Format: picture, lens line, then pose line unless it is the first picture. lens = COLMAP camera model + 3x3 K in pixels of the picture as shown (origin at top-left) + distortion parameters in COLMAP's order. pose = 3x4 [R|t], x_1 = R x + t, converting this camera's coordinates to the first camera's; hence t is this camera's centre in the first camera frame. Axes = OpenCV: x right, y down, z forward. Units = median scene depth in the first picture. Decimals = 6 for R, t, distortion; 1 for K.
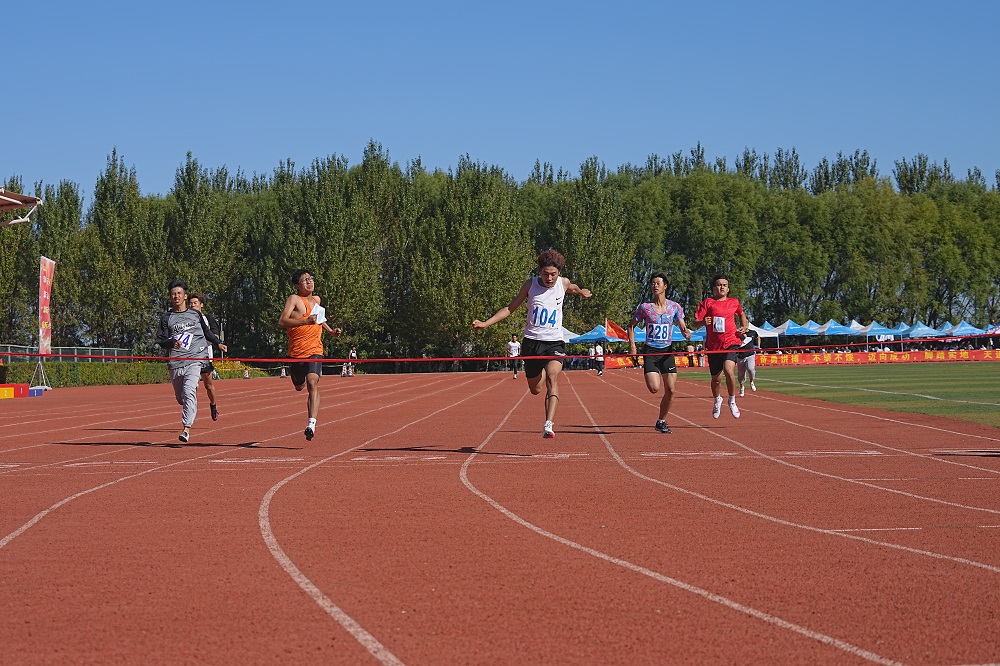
lens RADIAL K [[2000.9, 0, 500.0], [0, 2000.9, 333.0], [0, 0, 1]] dist [0.011456, 0.021745]
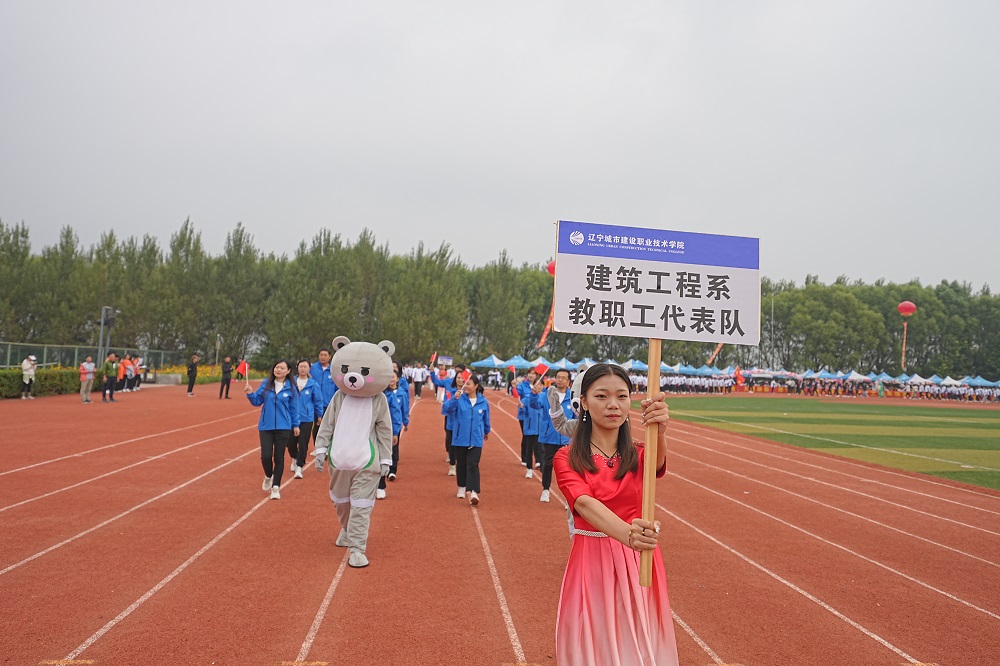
lens RADIAL K [[679.6, 0, 508.5], [0, 679.6, 312.9], [0, 0, 1]] dist [-0.000711, 0.001285]
pose [[0.988781, 0.067943, 0.133024, -0.018238], [-0.058619, 0.995622, -0.072800, 0.001130], [-0.137388, 0.064186, 0.988435, 0.463379]]
